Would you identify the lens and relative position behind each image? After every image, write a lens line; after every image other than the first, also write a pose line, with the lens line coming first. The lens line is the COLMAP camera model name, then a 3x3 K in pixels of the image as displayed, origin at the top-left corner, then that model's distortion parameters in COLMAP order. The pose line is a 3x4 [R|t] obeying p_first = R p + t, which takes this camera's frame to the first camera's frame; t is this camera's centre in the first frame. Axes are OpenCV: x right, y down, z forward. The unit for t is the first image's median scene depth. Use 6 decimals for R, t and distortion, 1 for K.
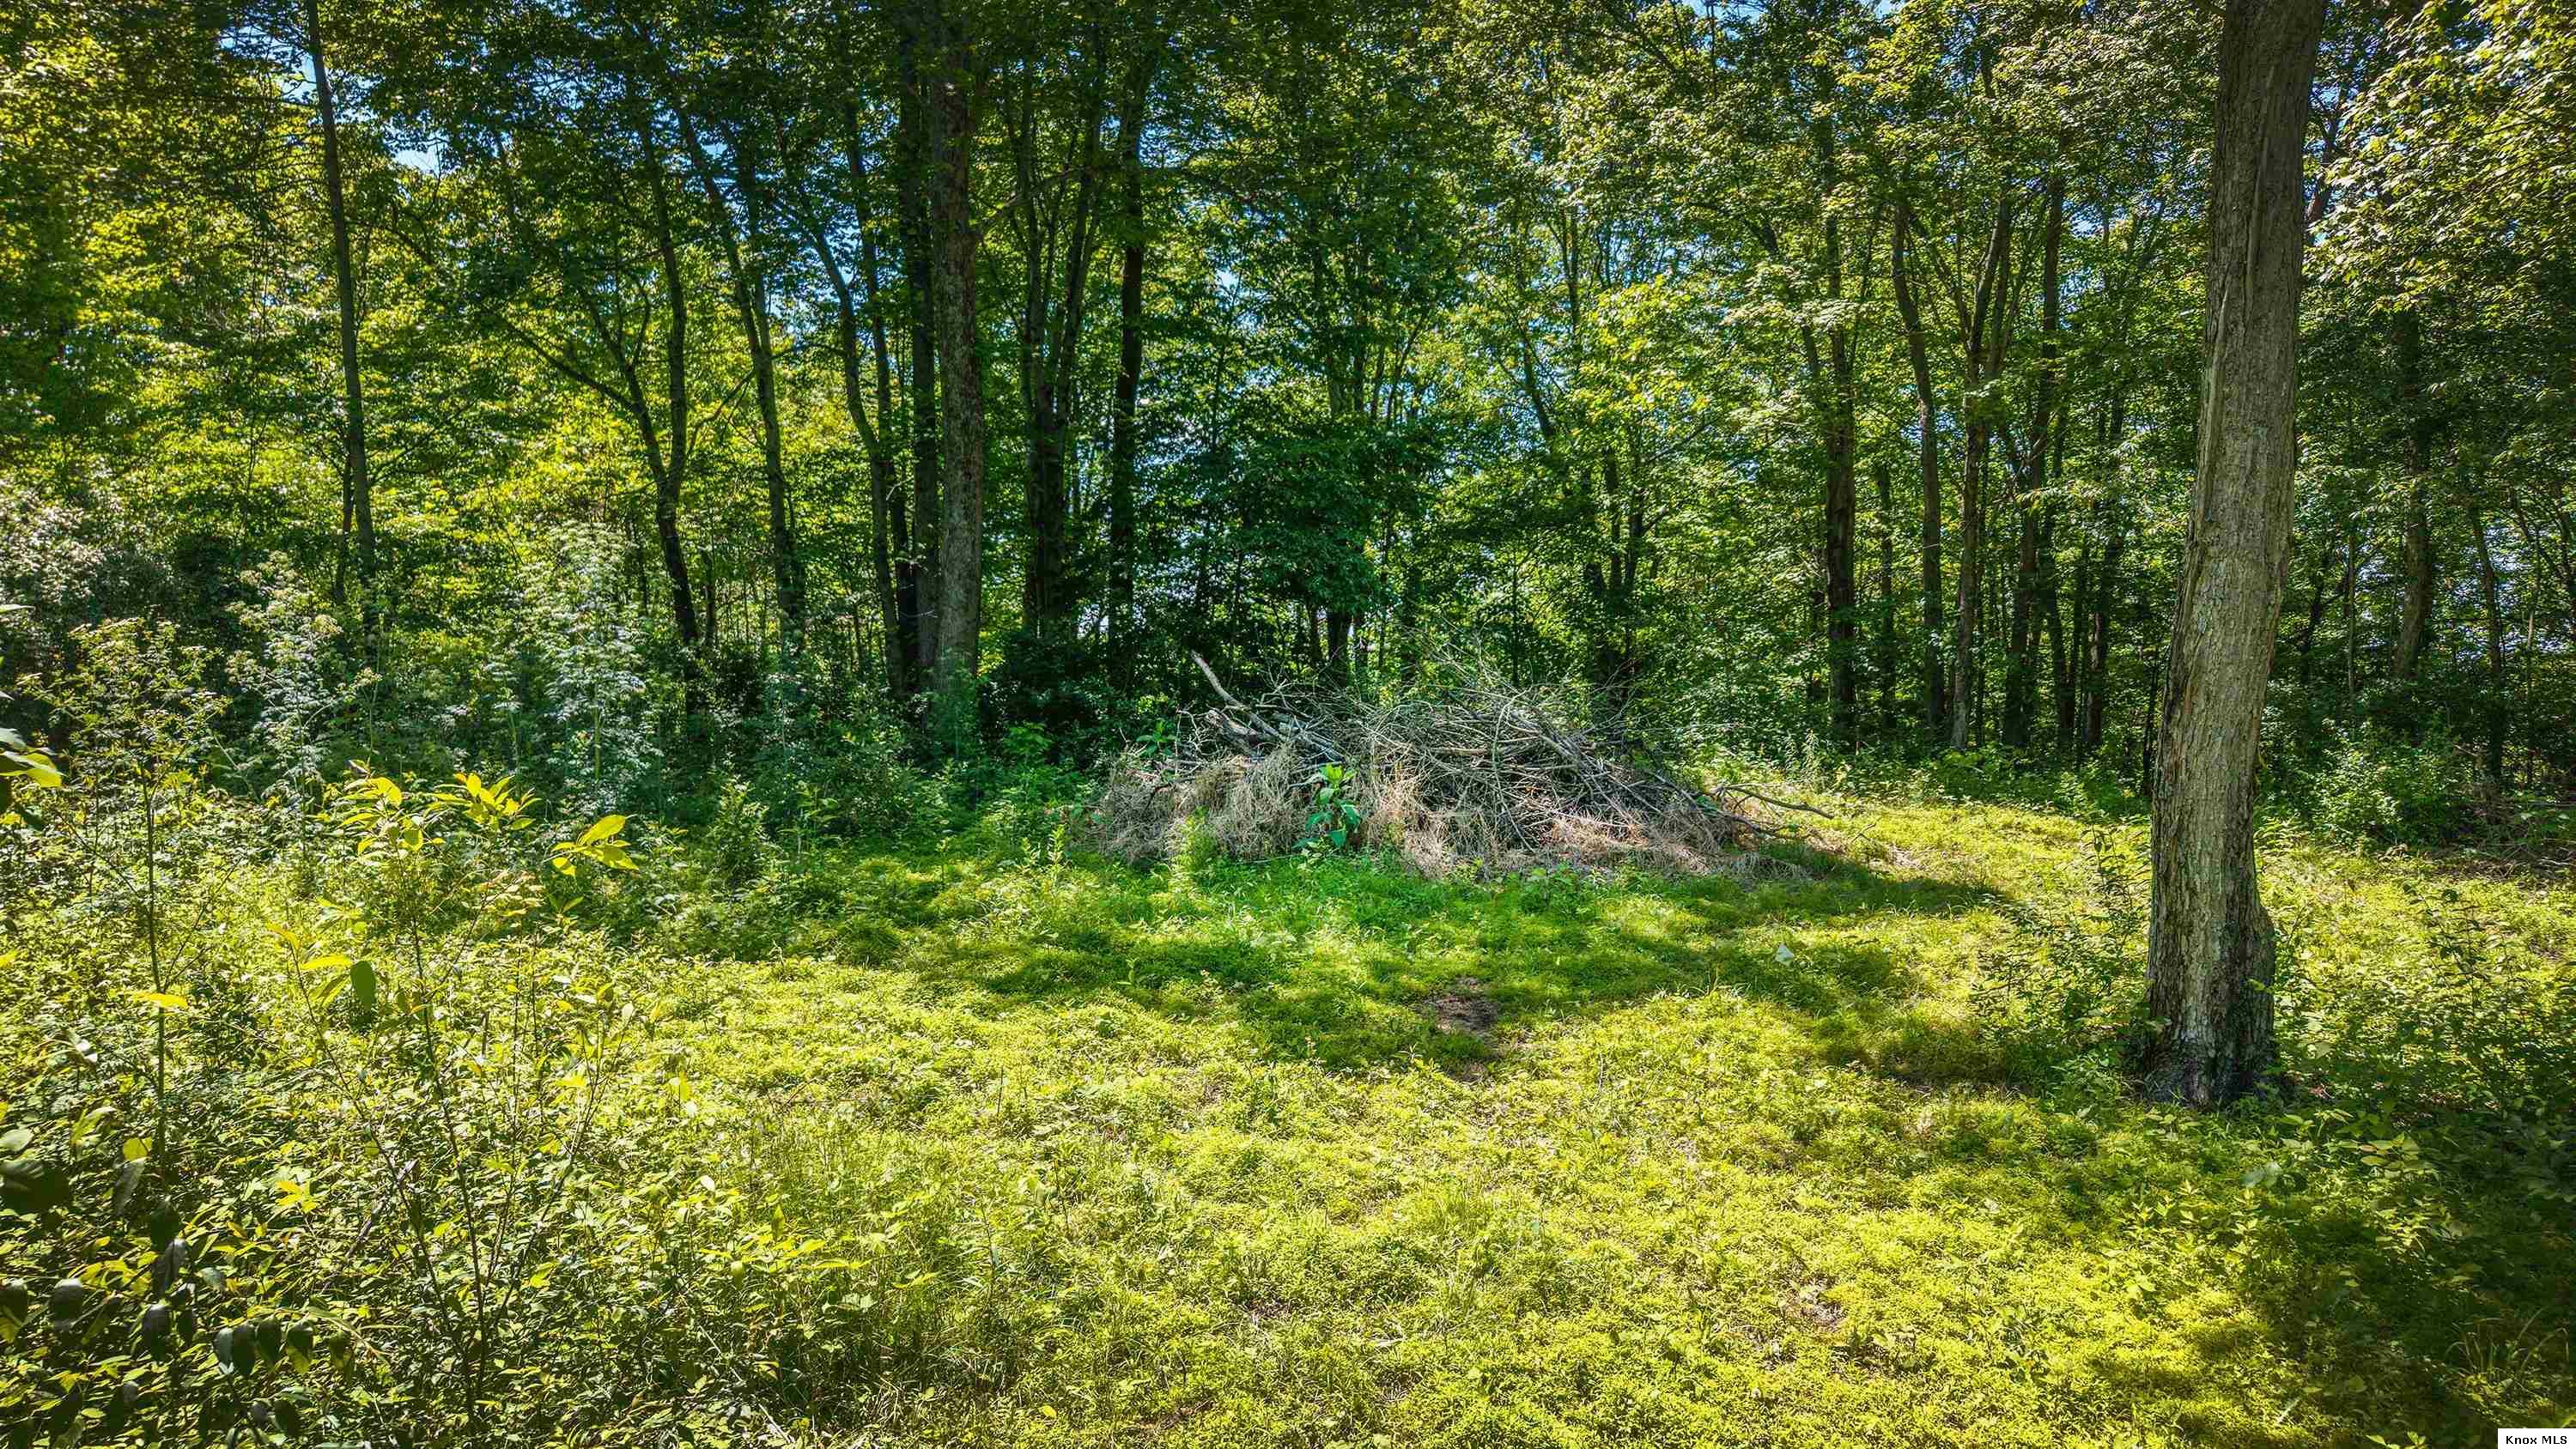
lens RADIAL K [[1748.4, 0, 1286.6], [0, 1748.4, 714.8], [0, 0, 1]] dist [0.042556, -0.052670]
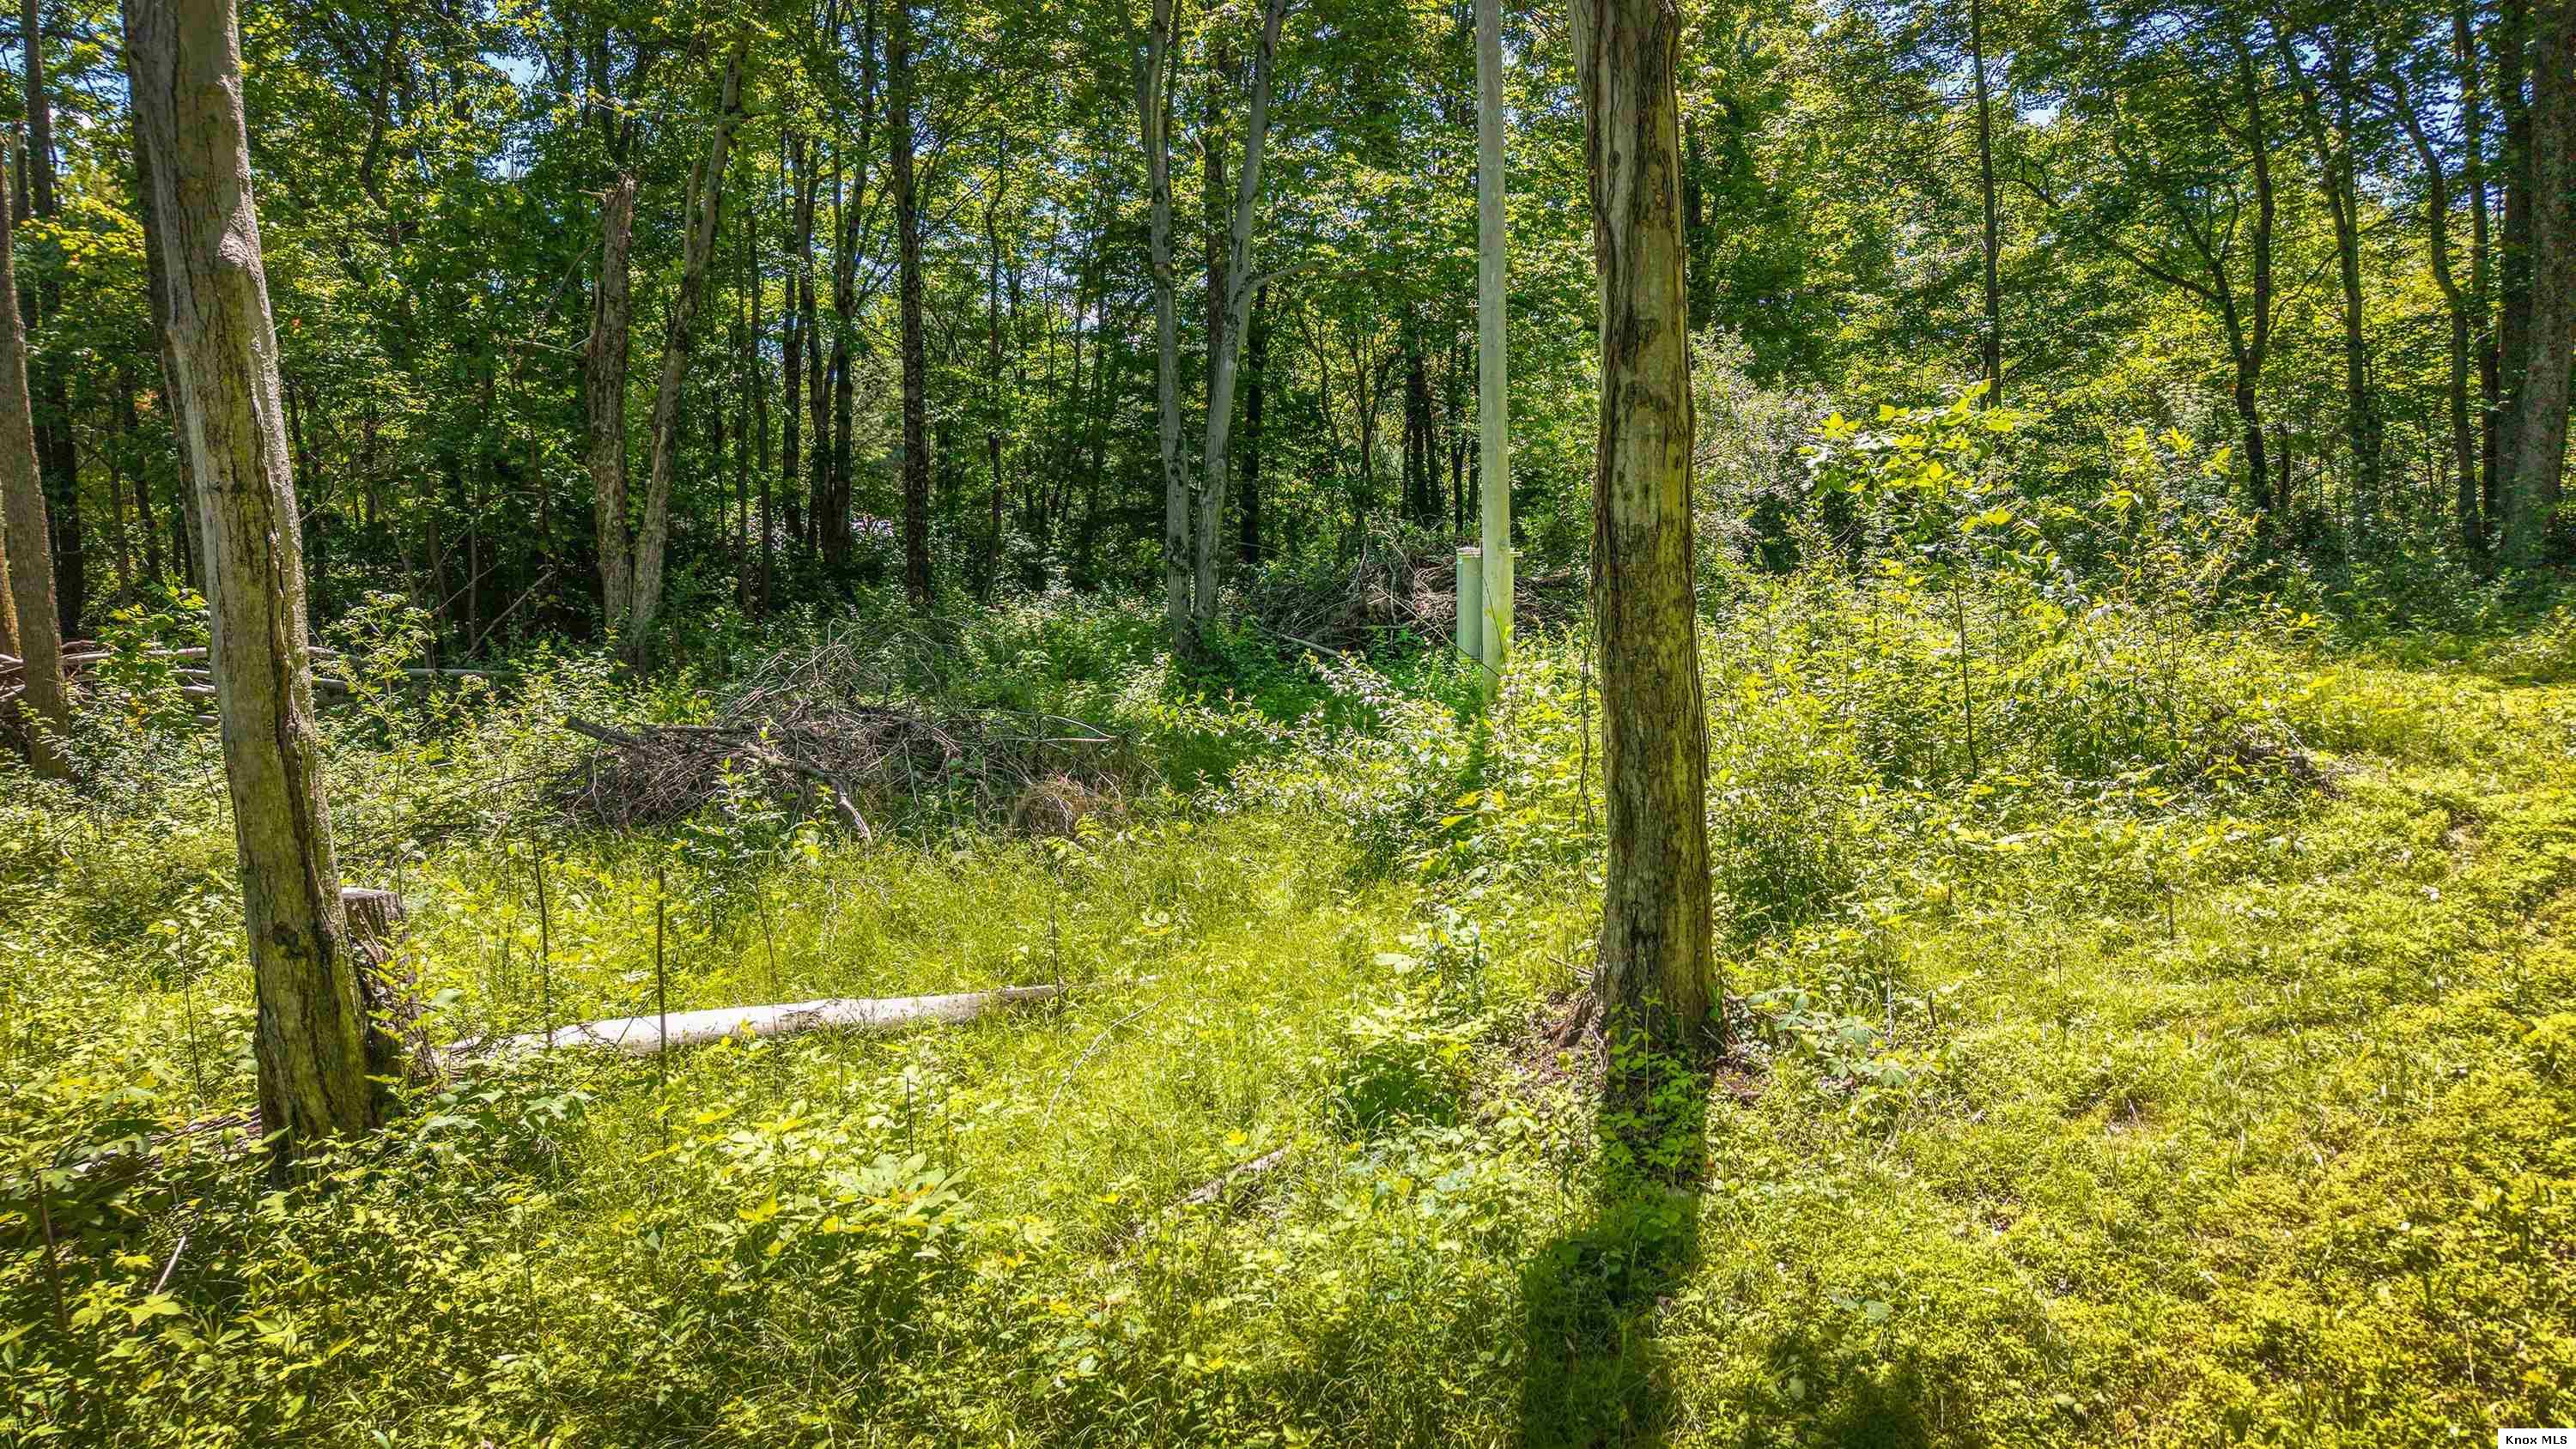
lens RADIAL K [[1748.4, 0, 1286.6], [0, 1748.4, 714.8], [0, 0, 1]] dist [0.042556, -0.052670]
pose [[0.675621, 0.048860, -0.735629, 0.070562], [-0.014631, 0.998494, 0.052882, 0.040897], [0.737104, -0.024965, 0.675318, -0.214765]]
